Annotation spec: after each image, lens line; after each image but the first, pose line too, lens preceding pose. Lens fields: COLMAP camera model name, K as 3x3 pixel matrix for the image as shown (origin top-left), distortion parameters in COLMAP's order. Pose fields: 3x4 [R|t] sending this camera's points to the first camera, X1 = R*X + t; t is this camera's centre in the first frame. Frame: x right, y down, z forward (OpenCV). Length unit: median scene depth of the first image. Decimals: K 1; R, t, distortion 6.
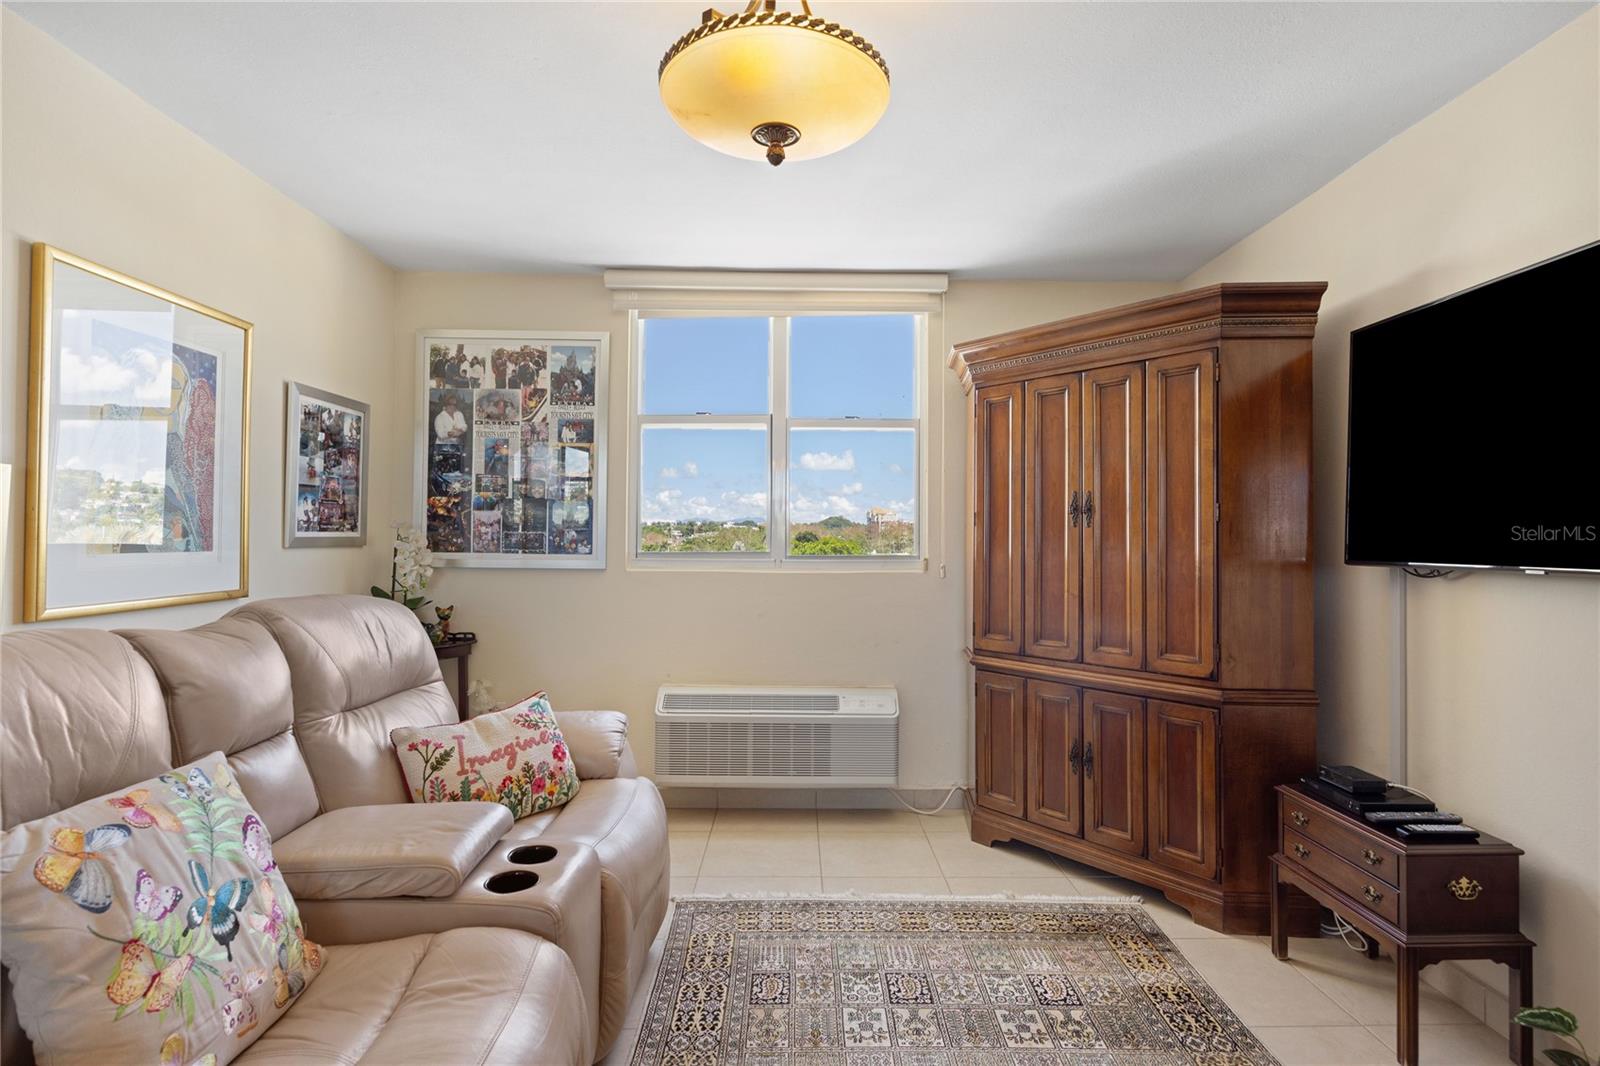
lens RADIAL K [[787.3, 0, 799.4], [0, 787.3, 524.9], [0, 0, 1]] dist [-0.009328, -0.000105]
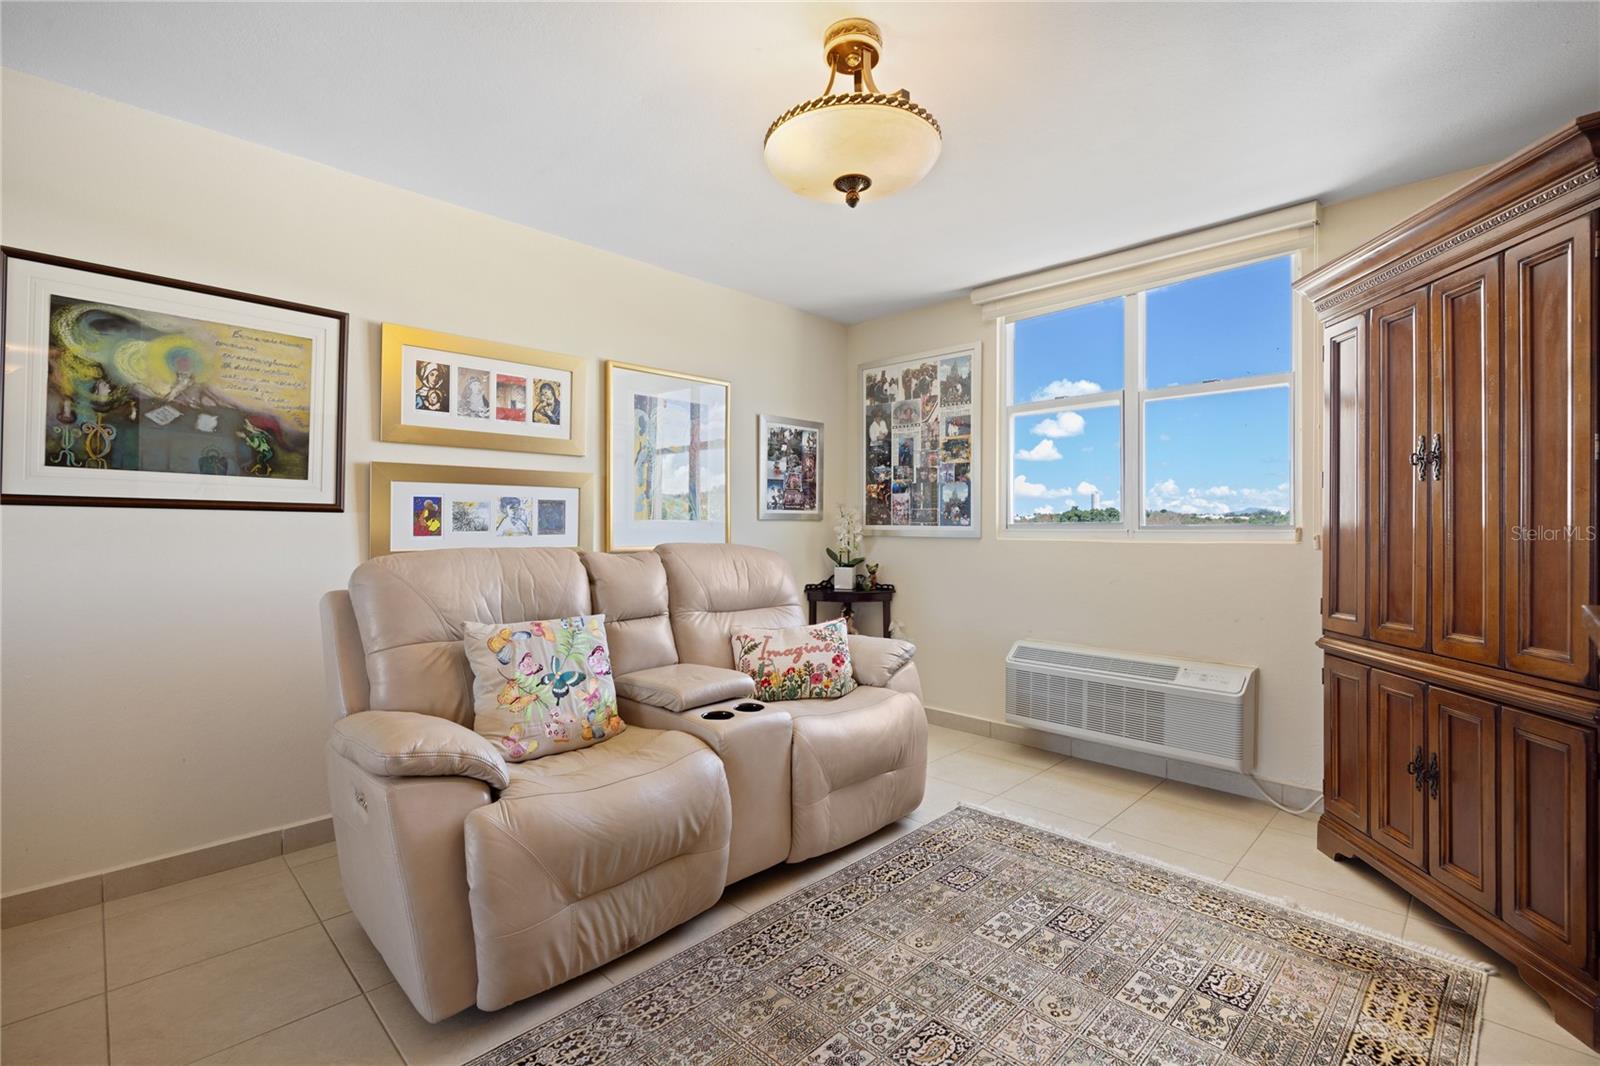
lens RADIAL K [[704.2, 0, 809.6], [0, 704.2, 523.8], [0, 0, 1]] dist [-0.009351, -0.000403]
pose [[0.709337, -0.009031, -0.704812, 0.408199], [0.015589, 0.999874, 0.002876, 0.034091], [0.704697, -0.013028, 0.709389, 0.064708]]
